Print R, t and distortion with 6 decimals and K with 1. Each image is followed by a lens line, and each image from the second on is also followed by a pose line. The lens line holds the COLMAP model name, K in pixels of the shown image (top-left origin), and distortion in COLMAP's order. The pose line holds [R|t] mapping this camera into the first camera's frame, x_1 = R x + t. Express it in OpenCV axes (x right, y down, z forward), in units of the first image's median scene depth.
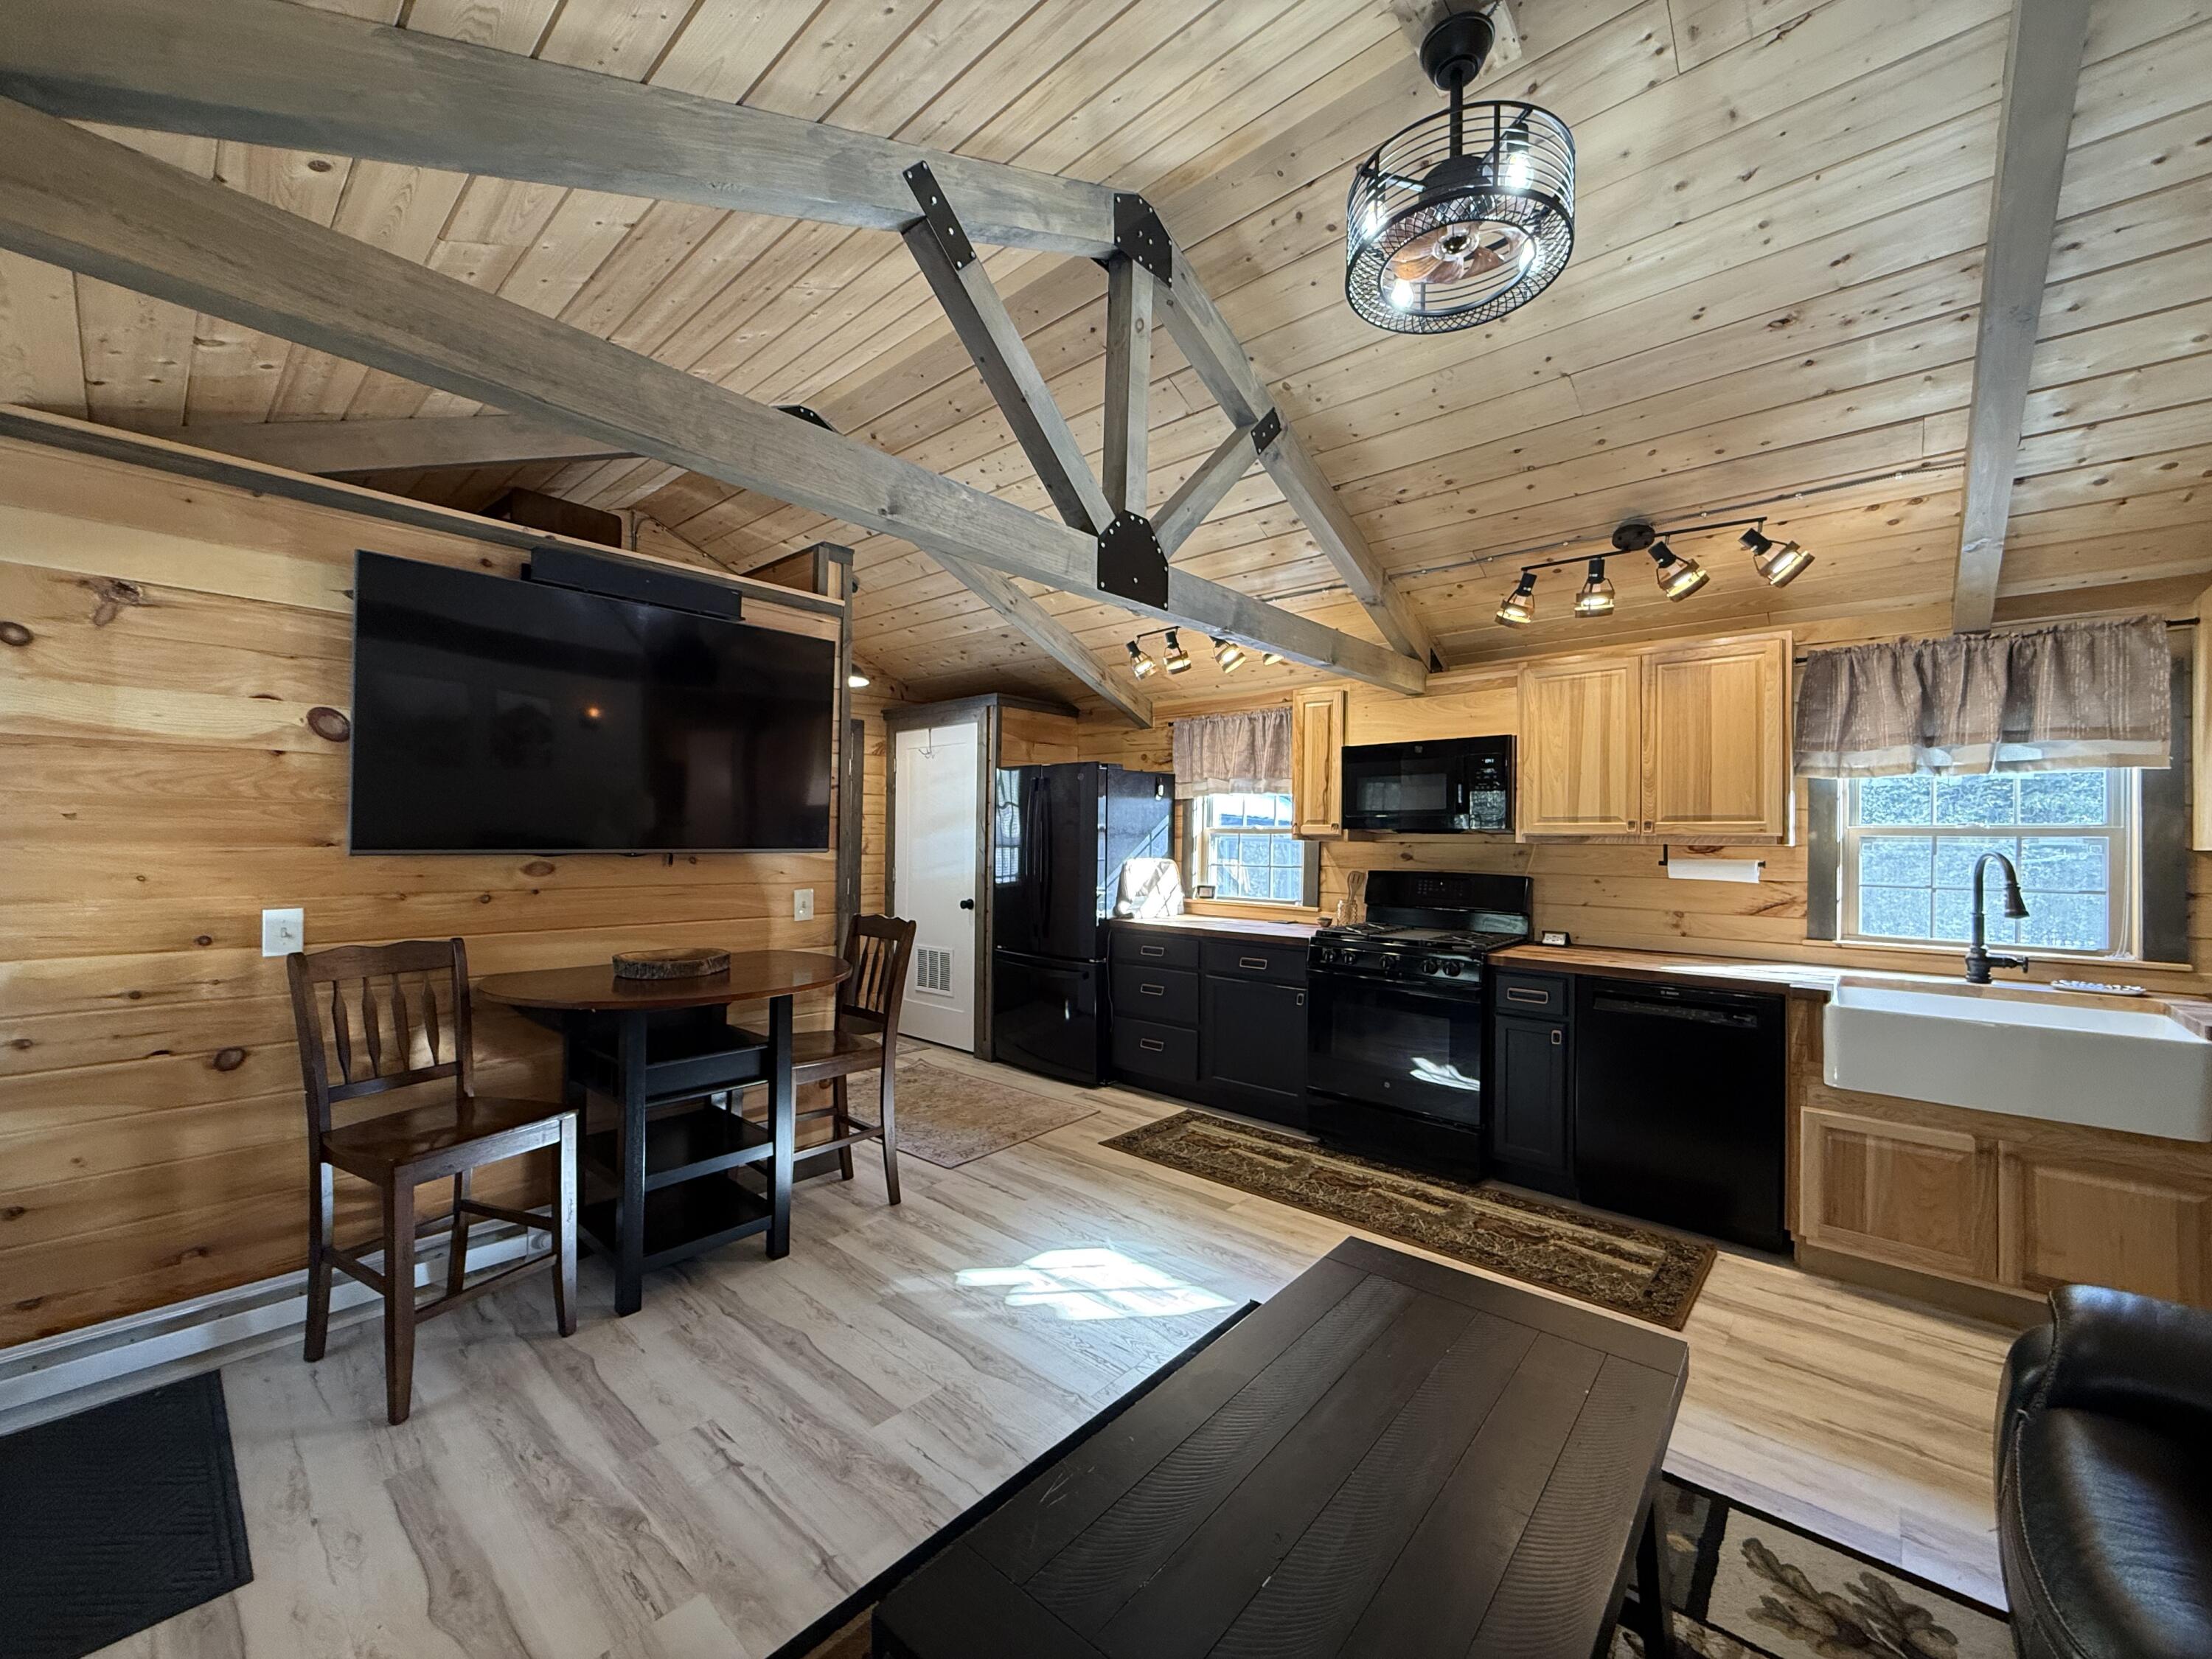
lens RADIAL K [[878.6, 0, 1100.9], [0, 878.6, 829.3], [0, 0, 1]] dist [0.000727, -0.000358]
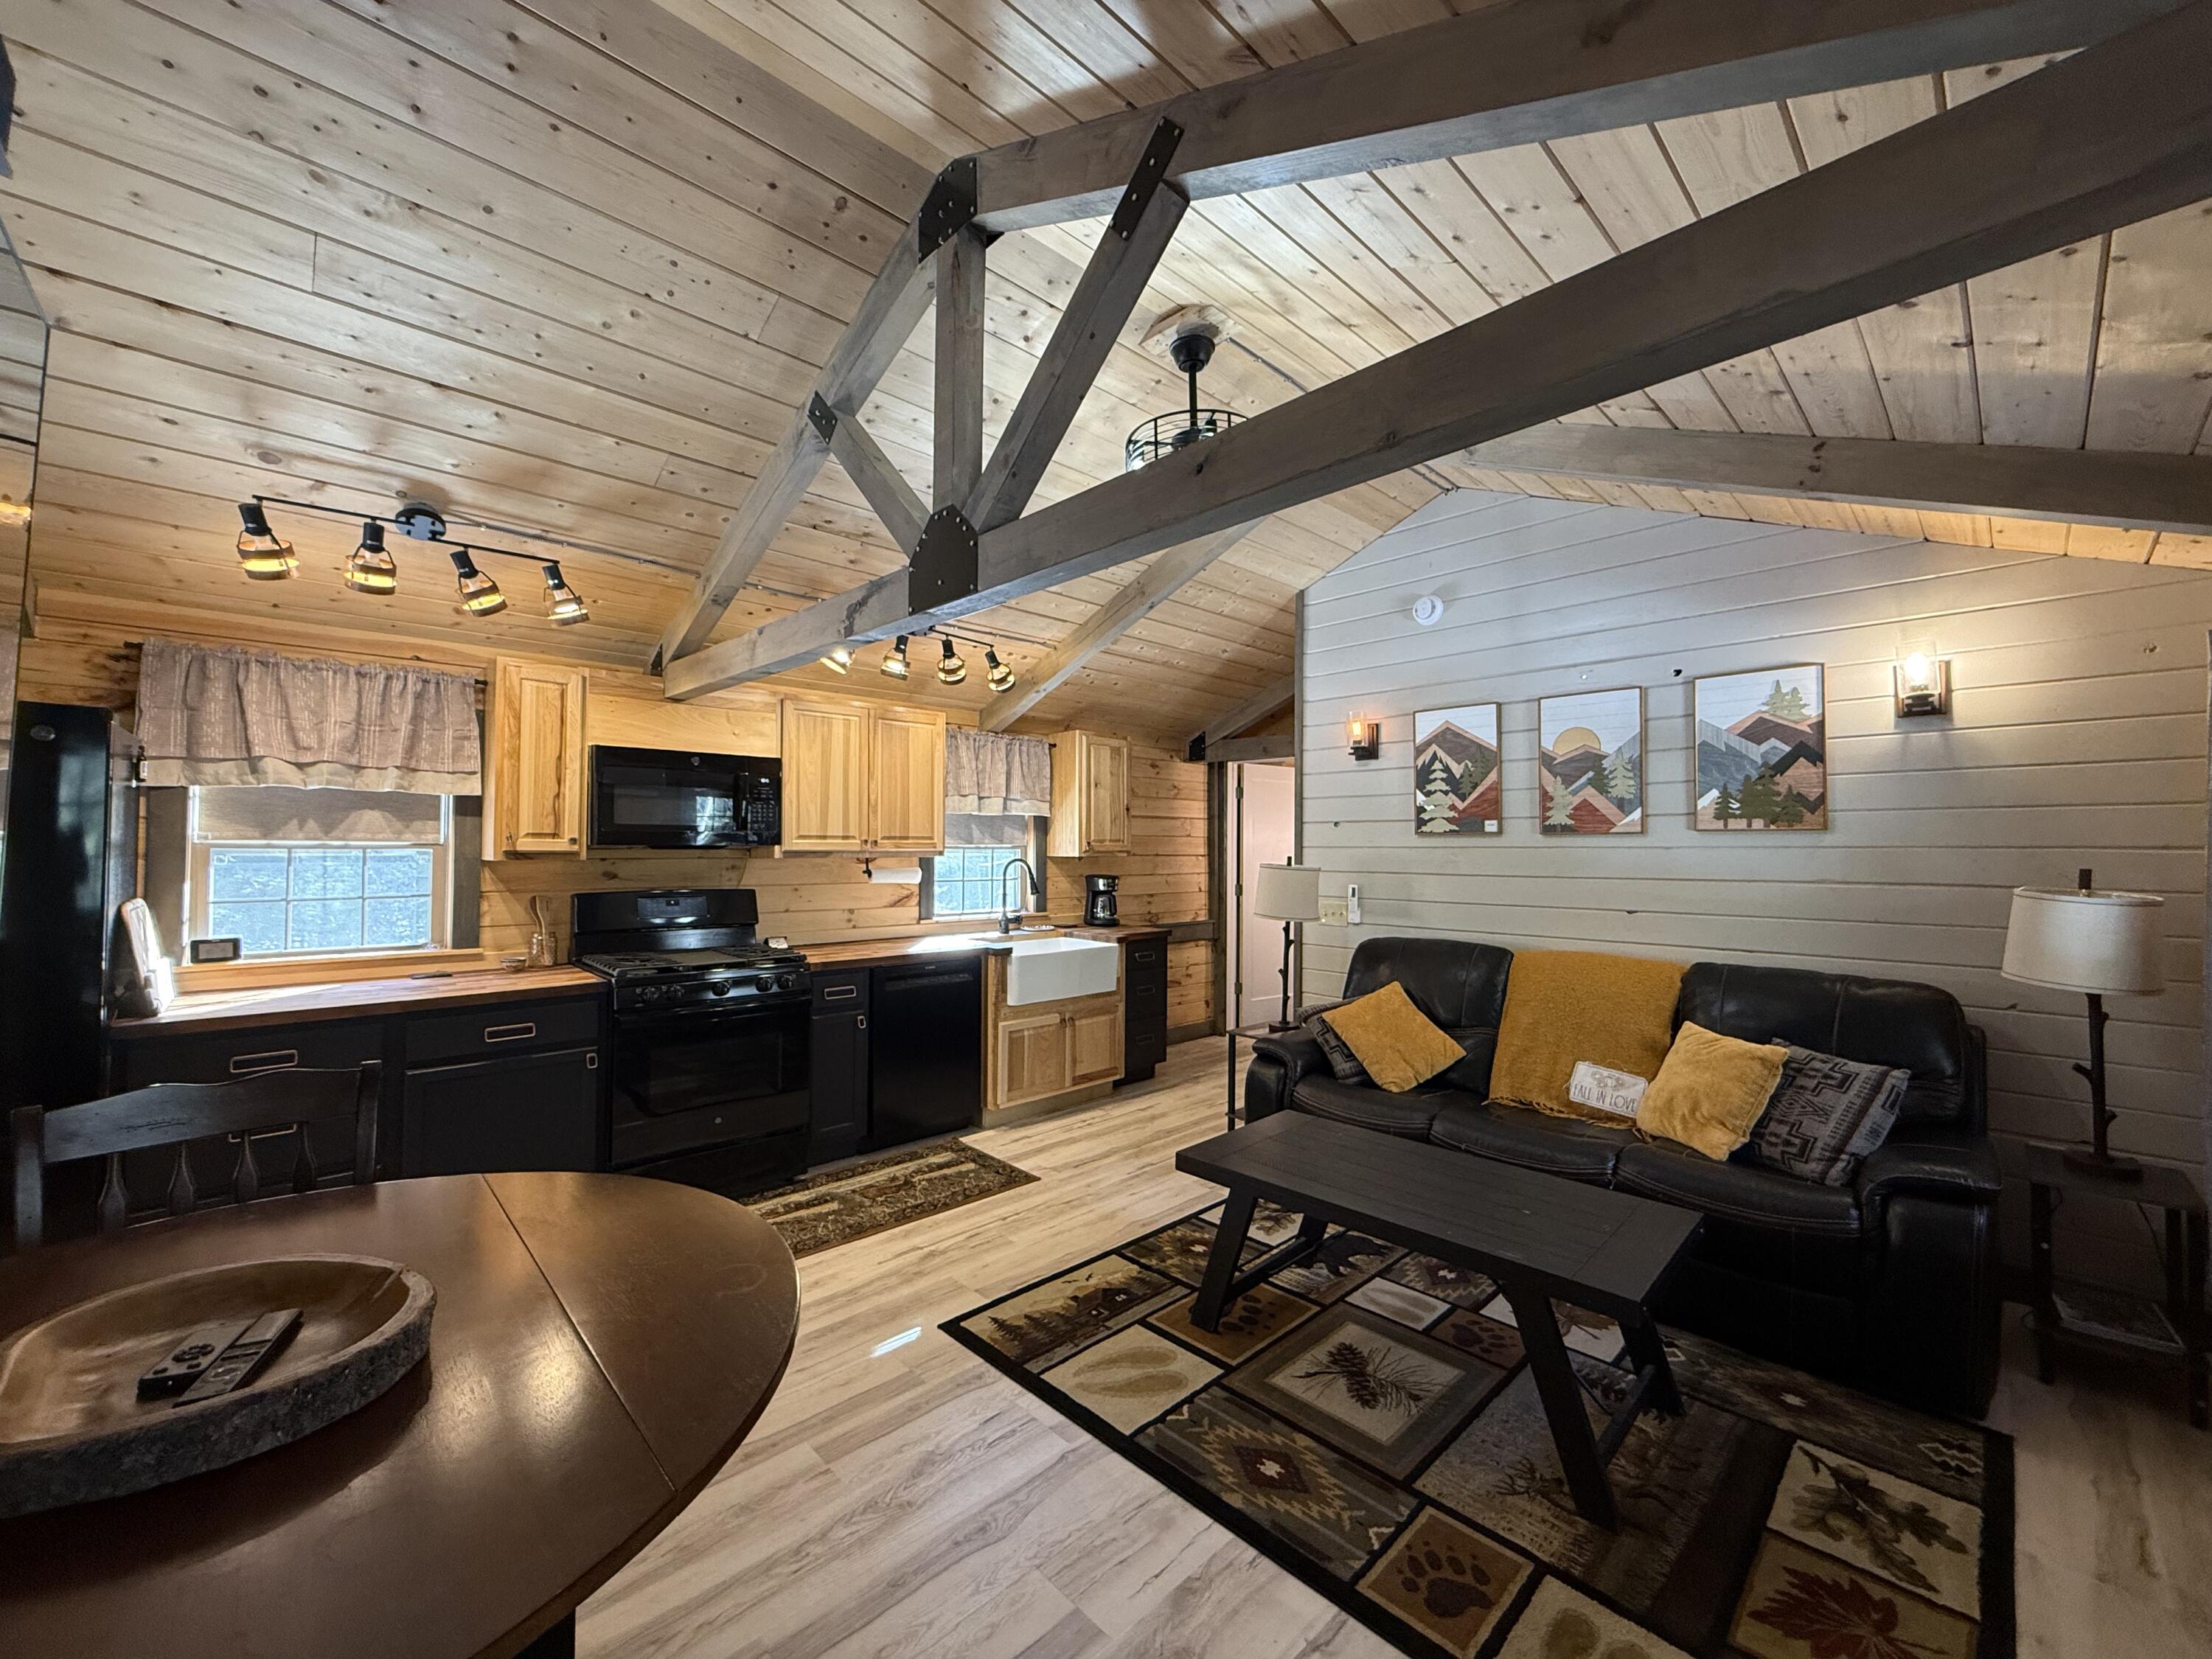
lens RADIAL K [[877.7, 0, 1100.3], [0, 877.7, 829.7], [0, 0, 1]] dist [-0.000187, -0.000028]
pose [[0.080131, 0.007861, 0.996753, -0.651695], [-0.016290, 0.999846, -0.006576, -0.021822], [-0.996651, -0.015710, 0.080246, 0.592242]]
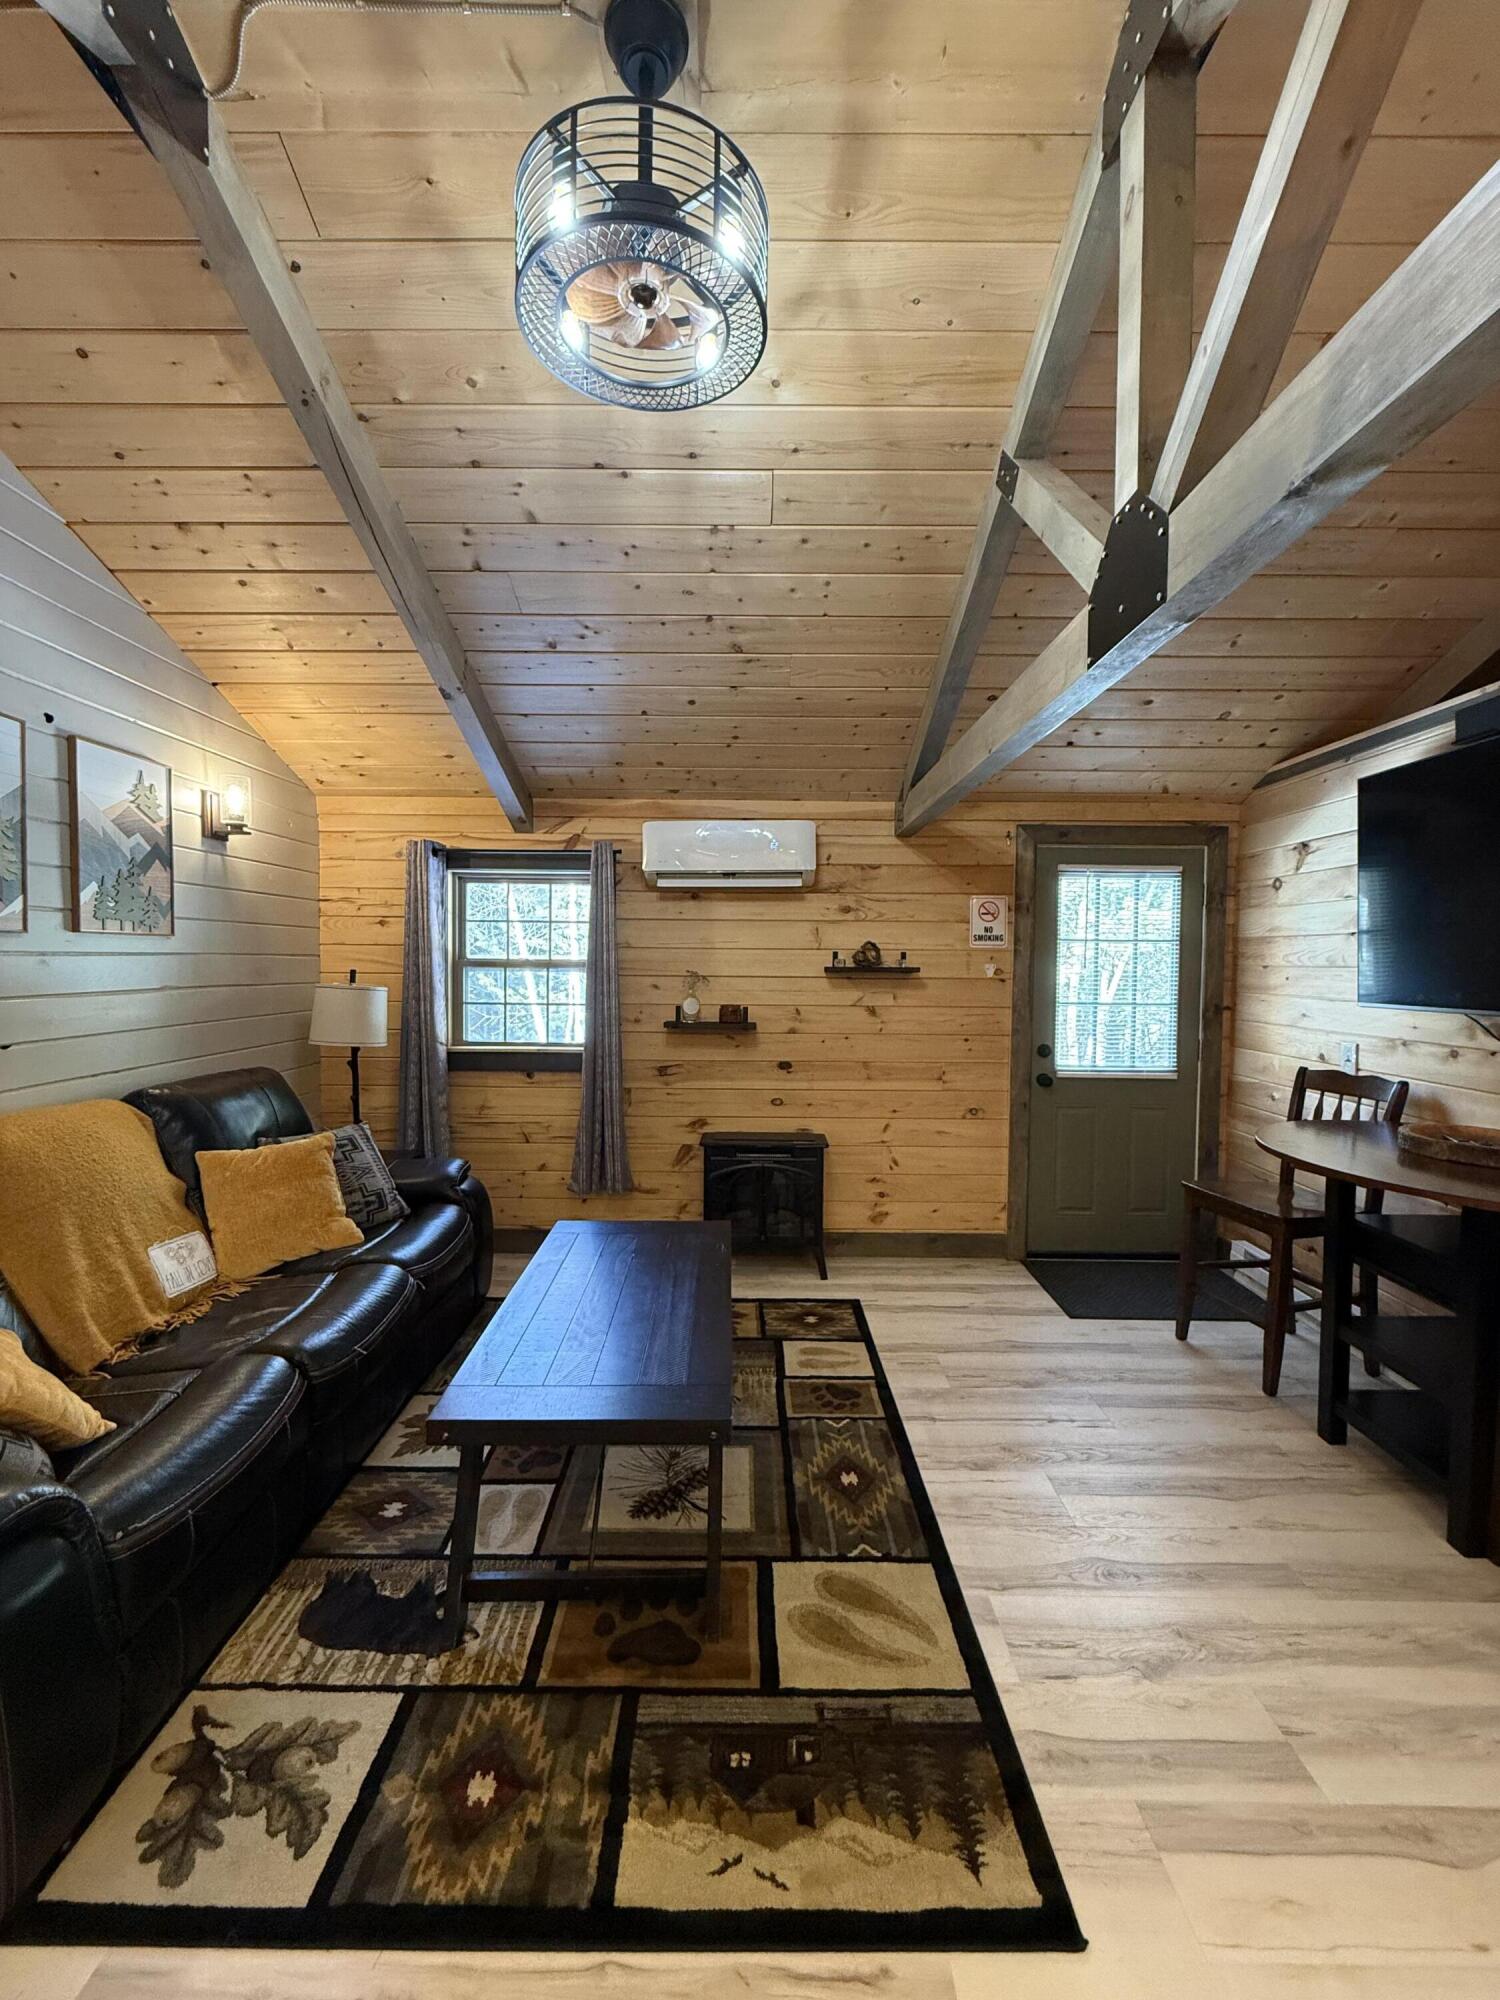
lens RADIAL K [[794.4, 0, 748.9], [0, 794.4, 993.0], [0, 0, 1]] dist [0.000727, -0.000358]
pose [[-0.746367, 0.005942, -0.665508, 0.484176], [-0.011557, 0.999694, 0.021887, -0.004995], [0.665434, 0.024027, -0.746070, 0.951489]]
